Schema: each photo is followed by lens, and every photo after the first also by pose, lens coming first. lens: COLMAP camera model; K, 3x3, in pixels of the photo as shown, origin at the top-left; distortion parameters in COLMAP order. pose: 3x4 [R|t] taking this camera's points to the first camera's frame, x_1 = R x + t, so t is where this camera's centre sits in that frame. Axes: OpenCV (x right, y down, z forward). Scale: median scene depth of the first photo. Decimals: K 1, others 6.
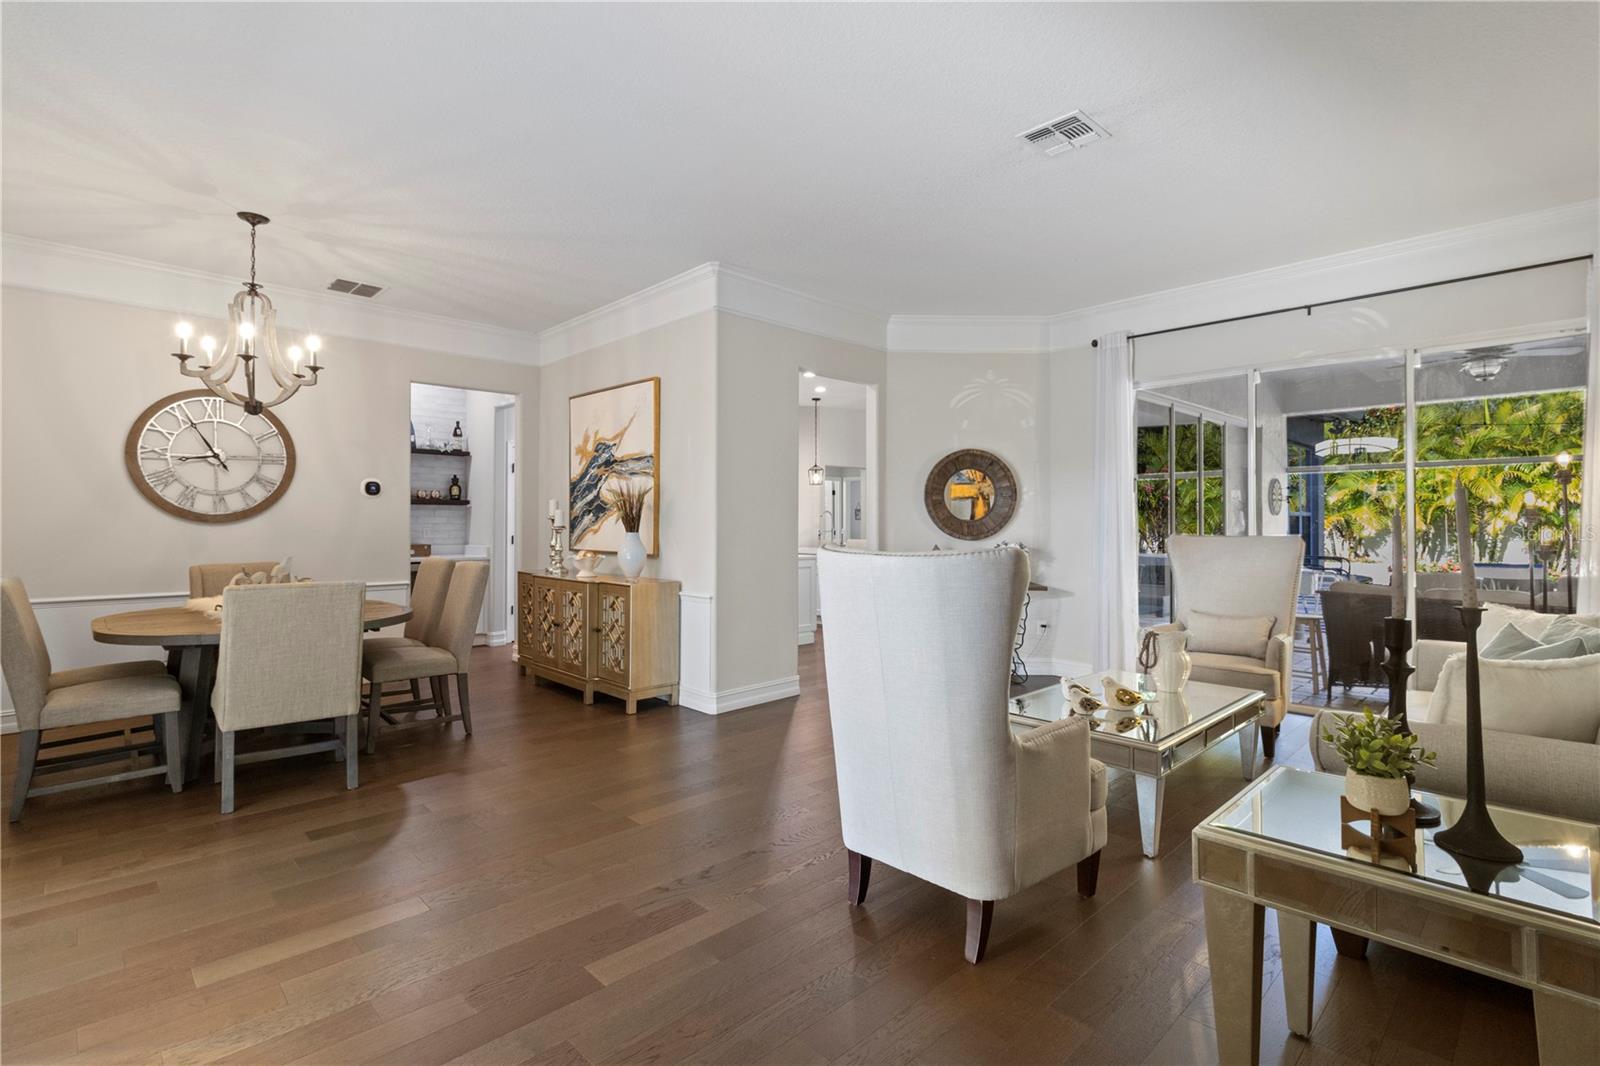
lens RADIAL K [[741.2, 0, 804.7], [0, 741.2, 522.6], [0, 0, 1]] dist [0.007139, 0.000180]
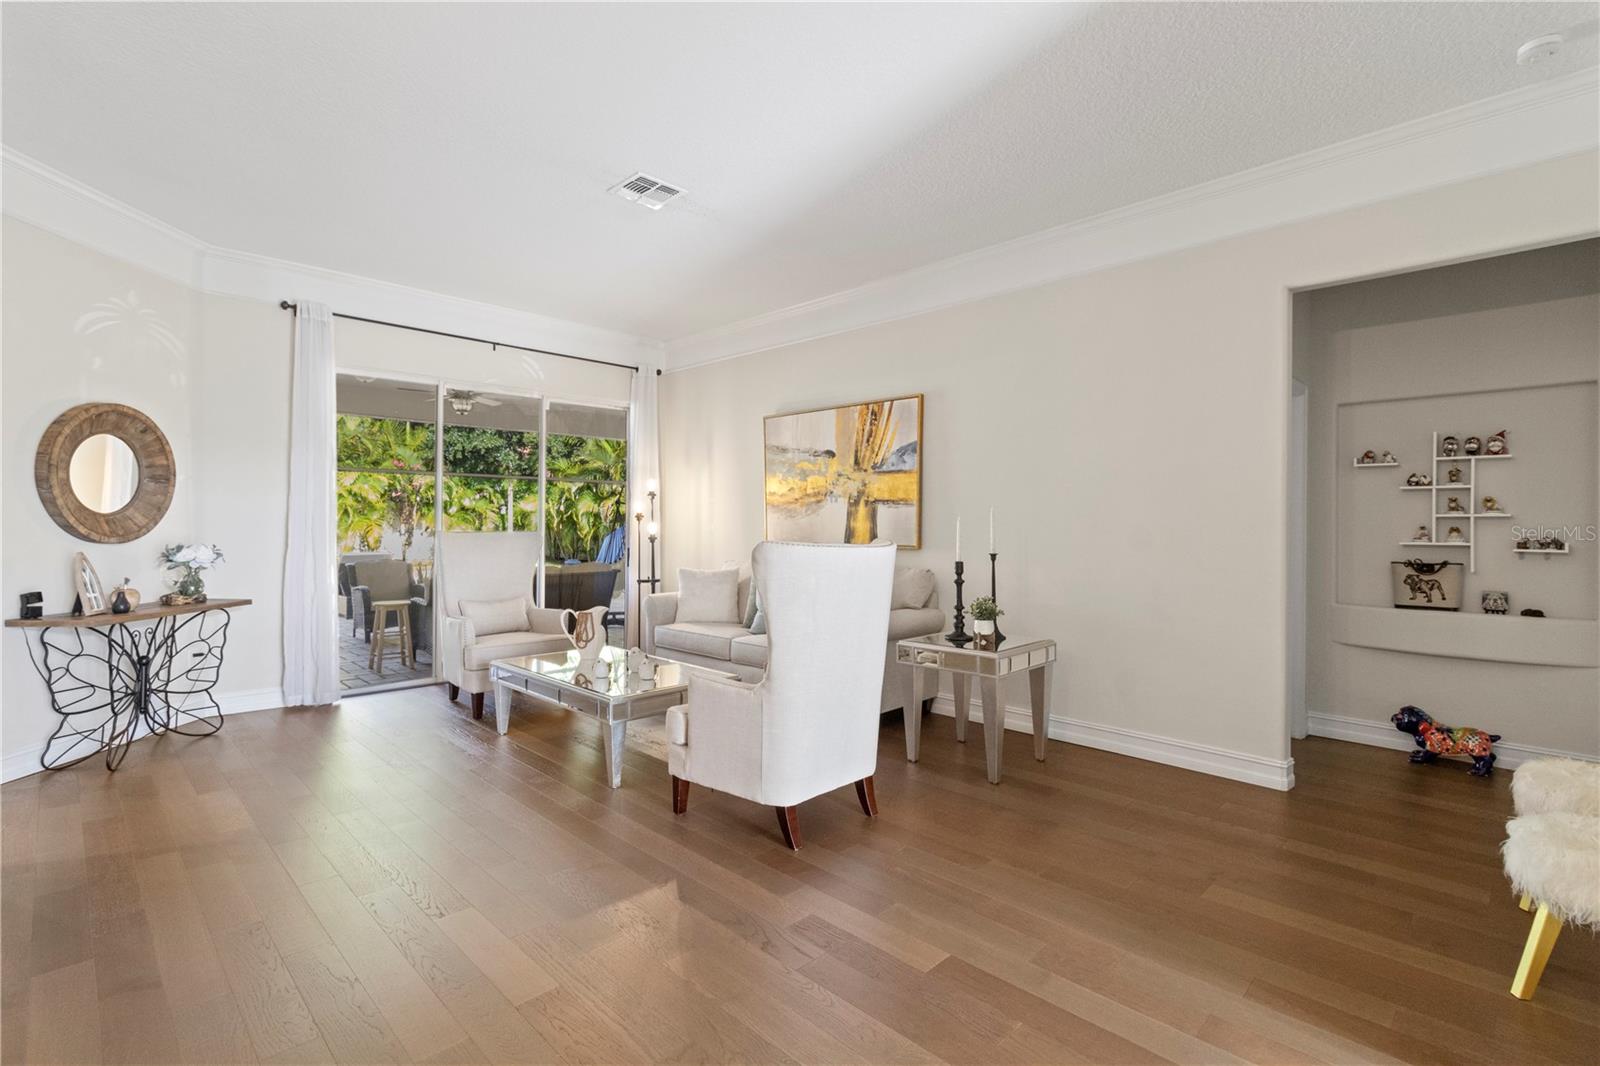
lens RADIAL K [[716.2, 0, 806.3], [0, 716.2, 524.6], [0, 0, 1]] dist [0.000276, -0.000059]
pose [[-0.029052, -0.007236, 0.999552, -0.423661], [-0.000559, 0.999974, 0.007223, 0.002271], [-0.999578, -0.000349, -0.029055, 0.410028]]
